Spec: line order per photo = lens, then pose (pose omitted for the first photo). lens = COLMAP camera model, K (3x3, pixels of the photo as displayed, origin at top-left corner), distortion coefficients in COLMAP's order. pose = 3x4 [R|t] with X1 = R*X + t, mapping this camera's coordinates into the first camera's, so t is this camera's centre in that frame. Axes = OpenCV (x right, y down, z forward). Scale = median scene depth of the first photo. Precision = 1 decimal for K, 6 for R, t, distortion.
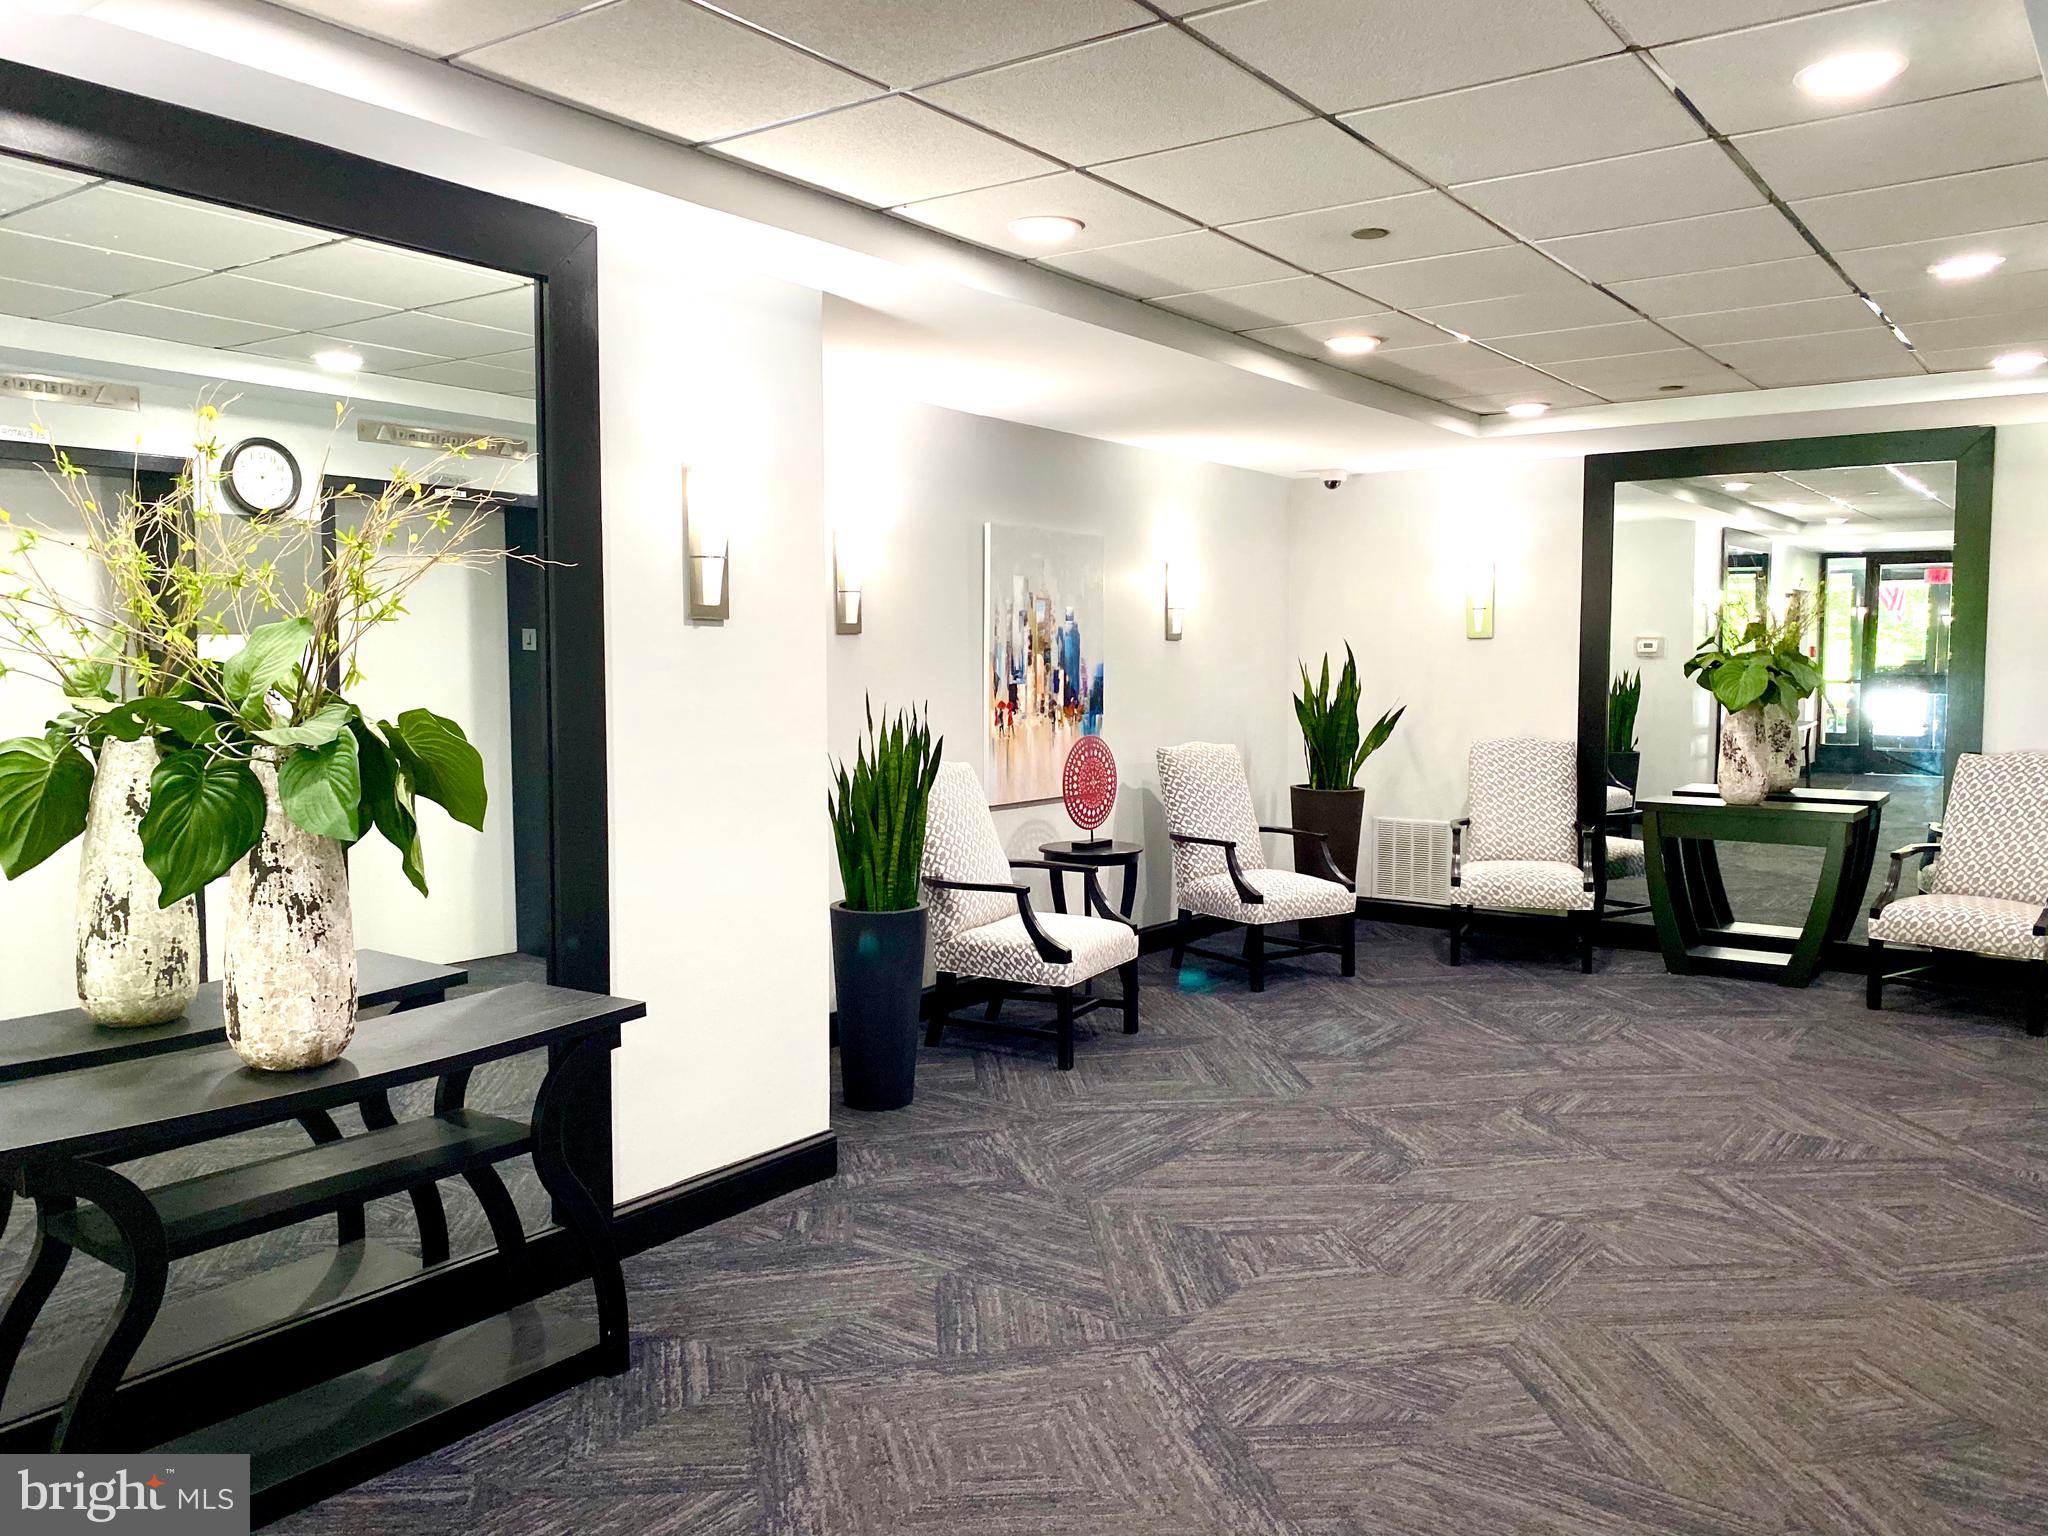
lens RADIAL K [[1566.9, 0, 1024.6], [0, 1566.9, 766.6], [0, 0, 1]] dist [-0.008643, -0.001800]
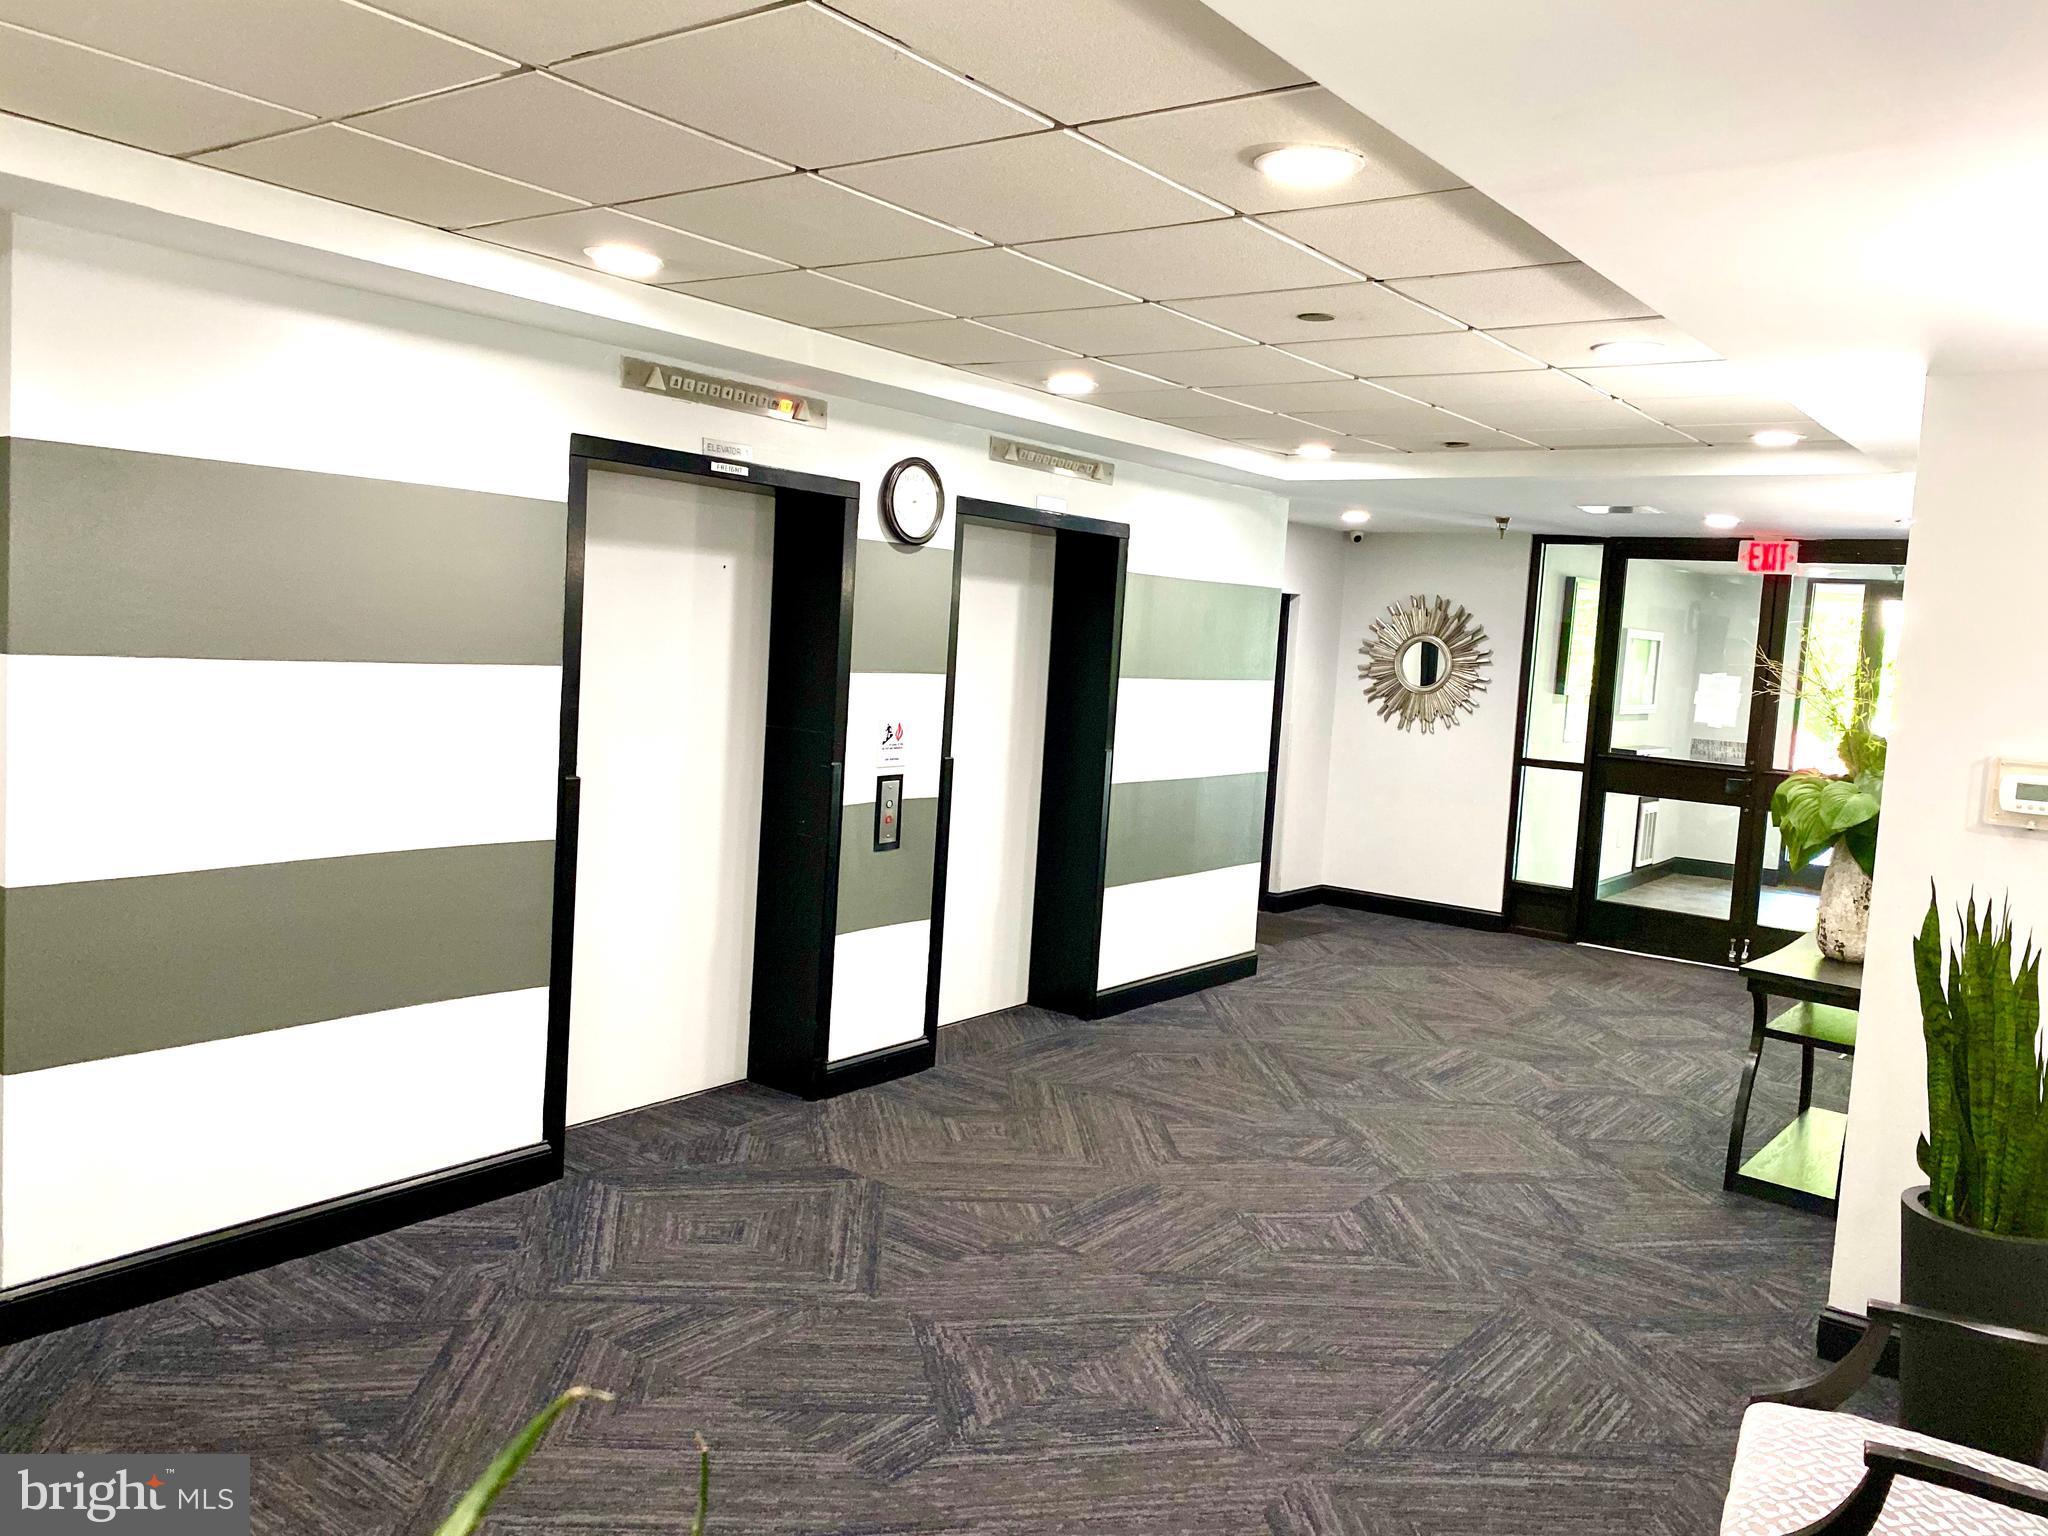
lens RADIAL K [[1566.9, 0, 1026.7], [0, 1566.9, 765.1], [0, 0, 1]] dist [-0.008643, -0.001800]
pose [[-0.998146, -0.059191, 0.014150, 0.384904], [-0.056022, 0.984480, 0.166314, -0.223834], [-0.023775, 0.165213, -0.985971, 2.092028]]
